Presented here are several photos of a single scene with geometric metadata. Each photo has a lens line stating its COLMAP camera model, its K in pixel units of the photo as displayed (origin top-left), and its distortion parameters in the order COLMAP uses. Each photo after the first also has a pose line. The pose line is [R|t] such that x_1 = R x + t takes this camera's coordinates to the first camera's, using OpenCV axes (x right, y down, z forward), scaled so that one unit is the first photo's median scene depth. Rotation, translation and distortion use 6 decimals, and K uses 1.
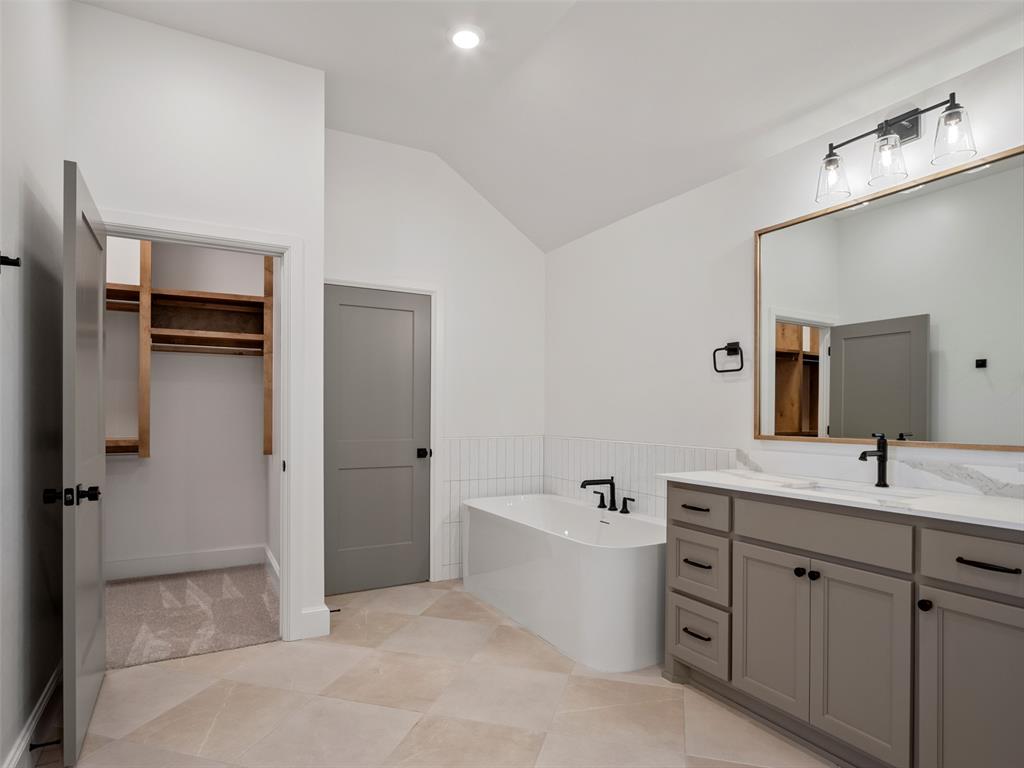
lens RADIAL K [[577.7, 0, 509.5], [0, 577.7, 417.5], [0, 0, 1]] dist [-0.009756, -0.000385]
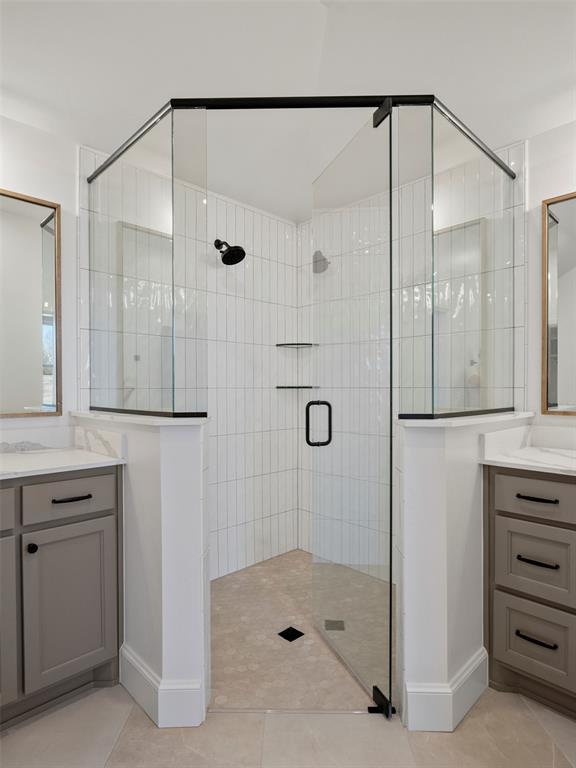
lens RADIAL K [[433.3, 0, 286.9], [0, 433.3, 389.8], [0, 0, 1]] dist [-0.009756, -0.000385]
pose [[-0.257300, -0.008994, 0.966290, -0.214350], [0.010107, 0.999877, 0.011998, -0.009201], [-0.966279, 0.012853, -0.257178, 0.529613]]
